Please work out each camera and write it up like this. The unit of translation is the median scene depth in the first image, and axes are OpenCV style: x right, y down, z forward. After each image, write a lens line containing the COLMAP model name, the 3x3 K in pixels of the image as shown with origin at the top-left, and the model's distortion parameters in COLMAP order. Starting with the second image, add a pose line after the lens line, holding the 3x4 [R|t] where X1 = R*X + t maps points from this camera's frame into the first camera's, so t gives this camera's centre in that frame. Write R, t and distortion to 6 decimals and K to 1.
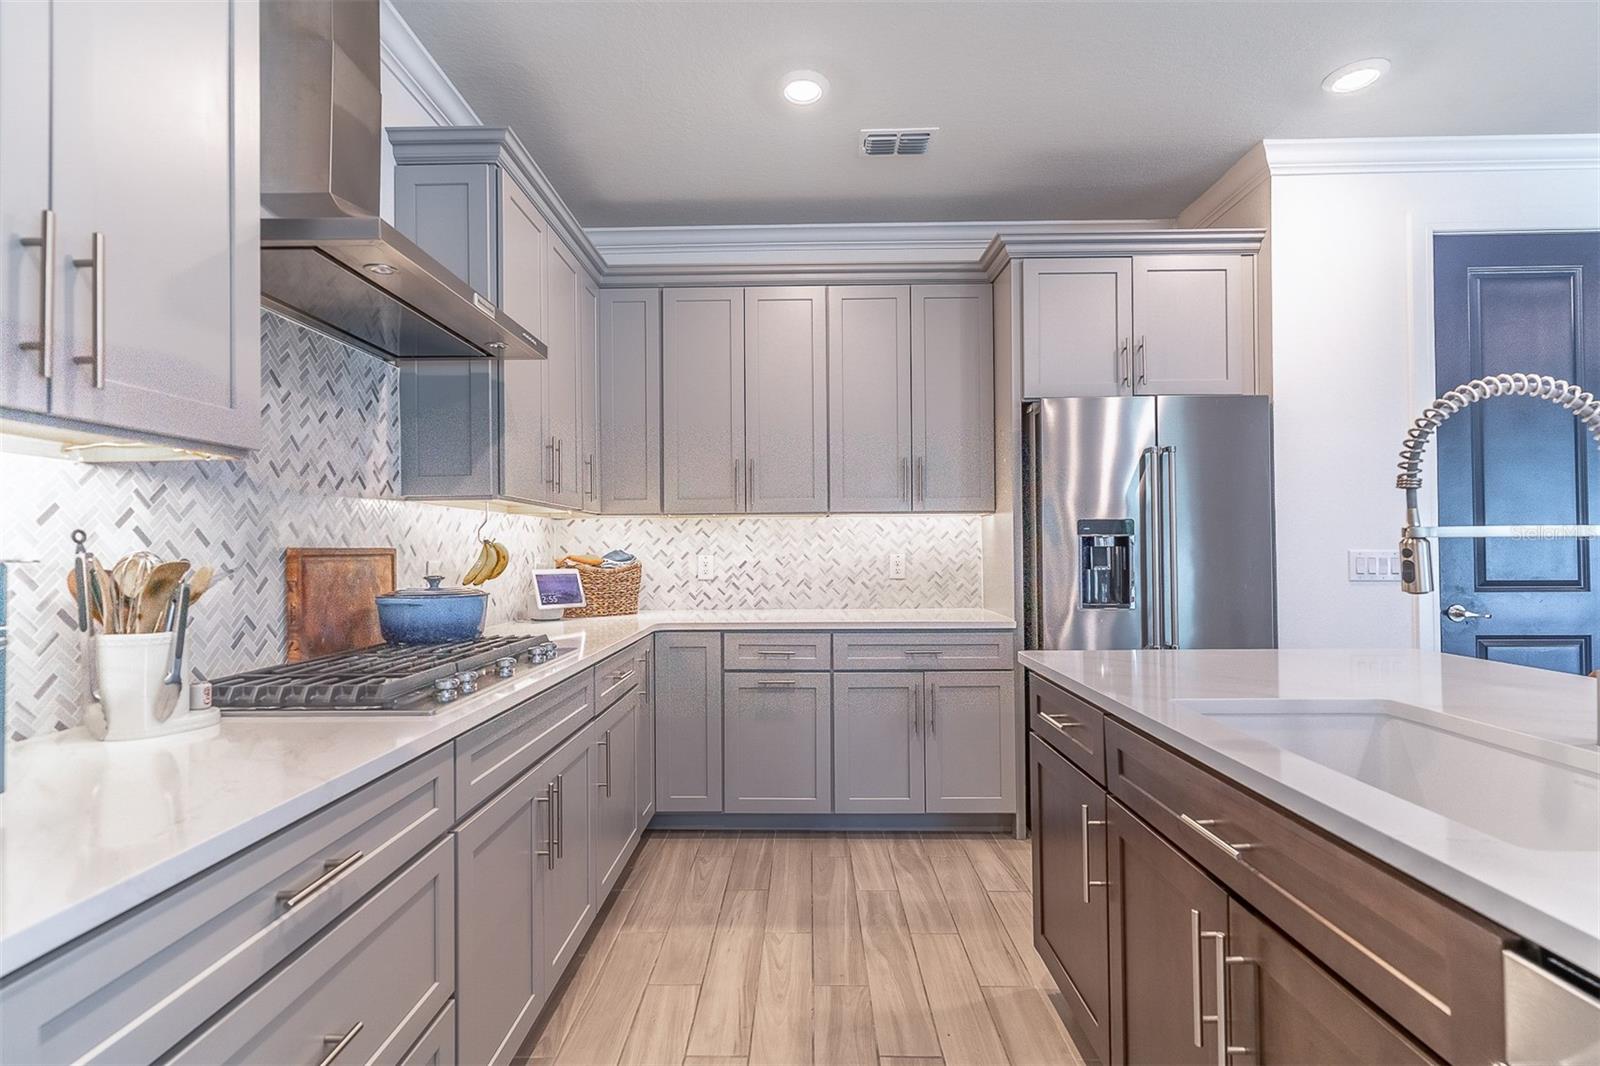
lens RADIAL K [[768.2, 0, 795.8], [0, 768.2, 535.3], [0, 0, 1]] dist [0.003033, -0.003489]
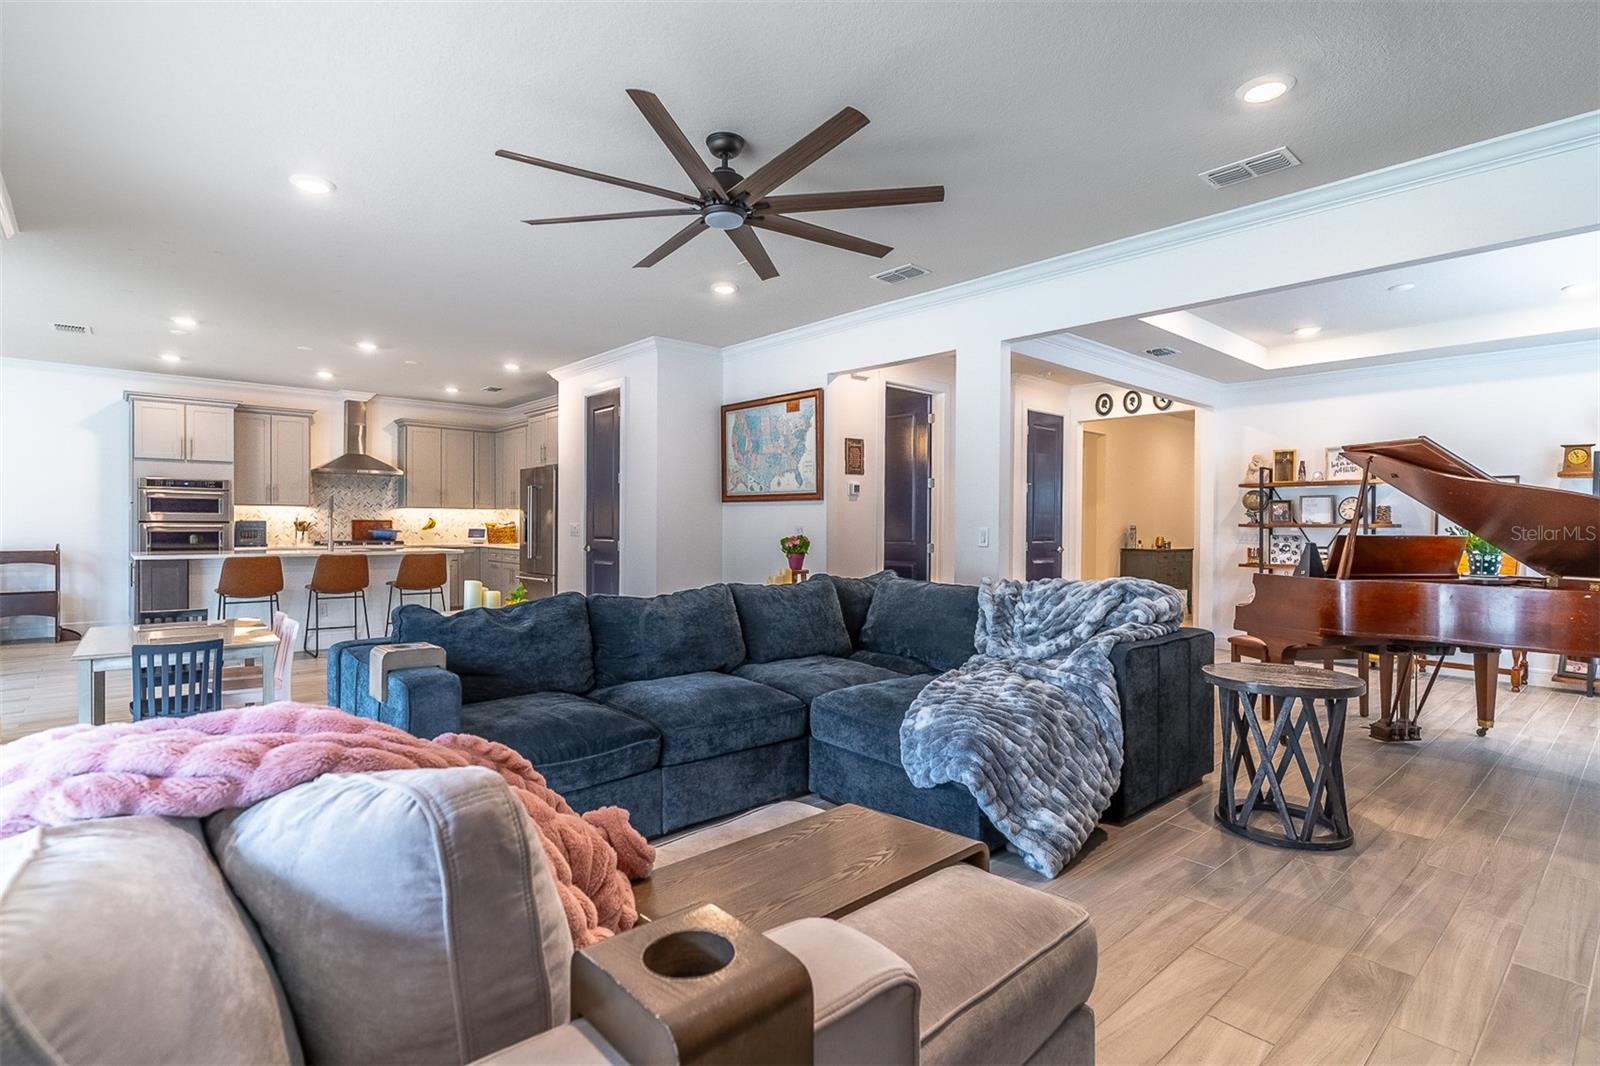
lens RADIAL K [[768.2, 0, 798.3], [0, 768.2, 535.2], [0, 0, 1]] dist [0.003033, -0.003489]
pose [[0.686462, 0.020700, -0.726871, 3.193870], [0.005025, 0.999436, 0.033208, -0.022375], [0.727149, -0.026449, 0.685970, -0.233495]]
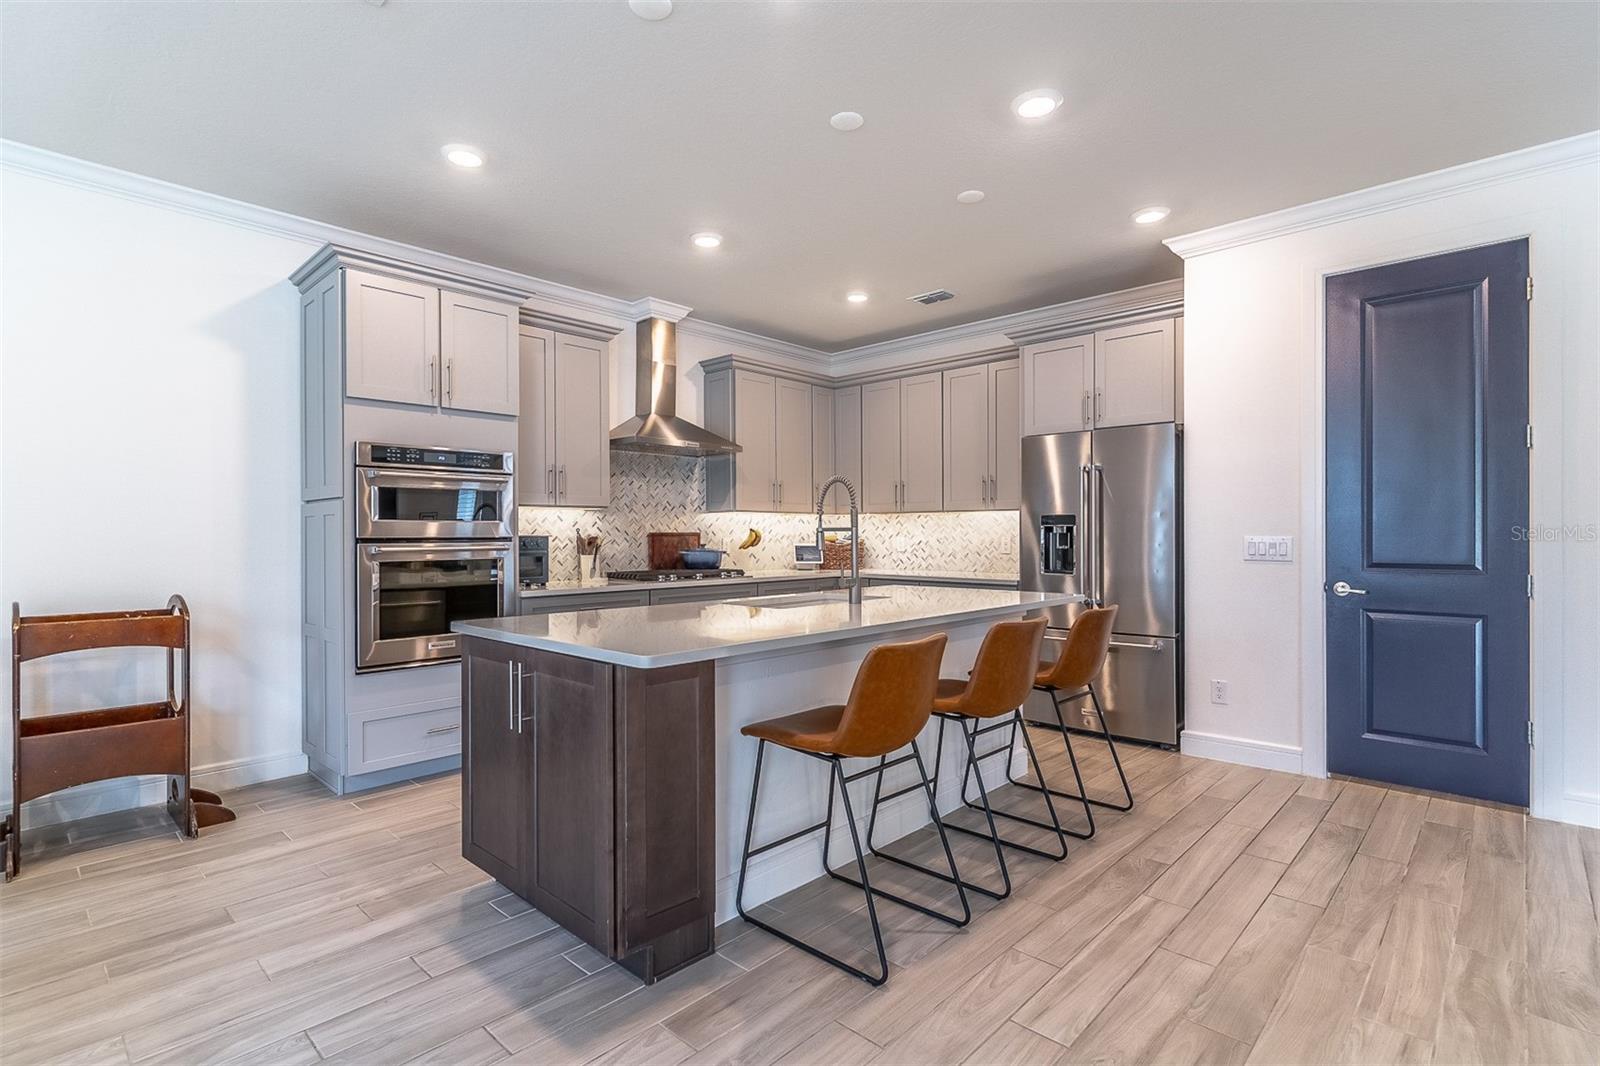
lens RADIAL K [[768.2, 0, 798.2], [0, 768.2, 532.1], [0, 0, 1]] dist [0.003033, -0.003489]
pose [[0.739108, 0.003210, -0.673579, 1.058256], [0.009663, 0.999835, 0.015367, -0.015523], [0.673517, -0.017867, 0.738956, -0.475832]]
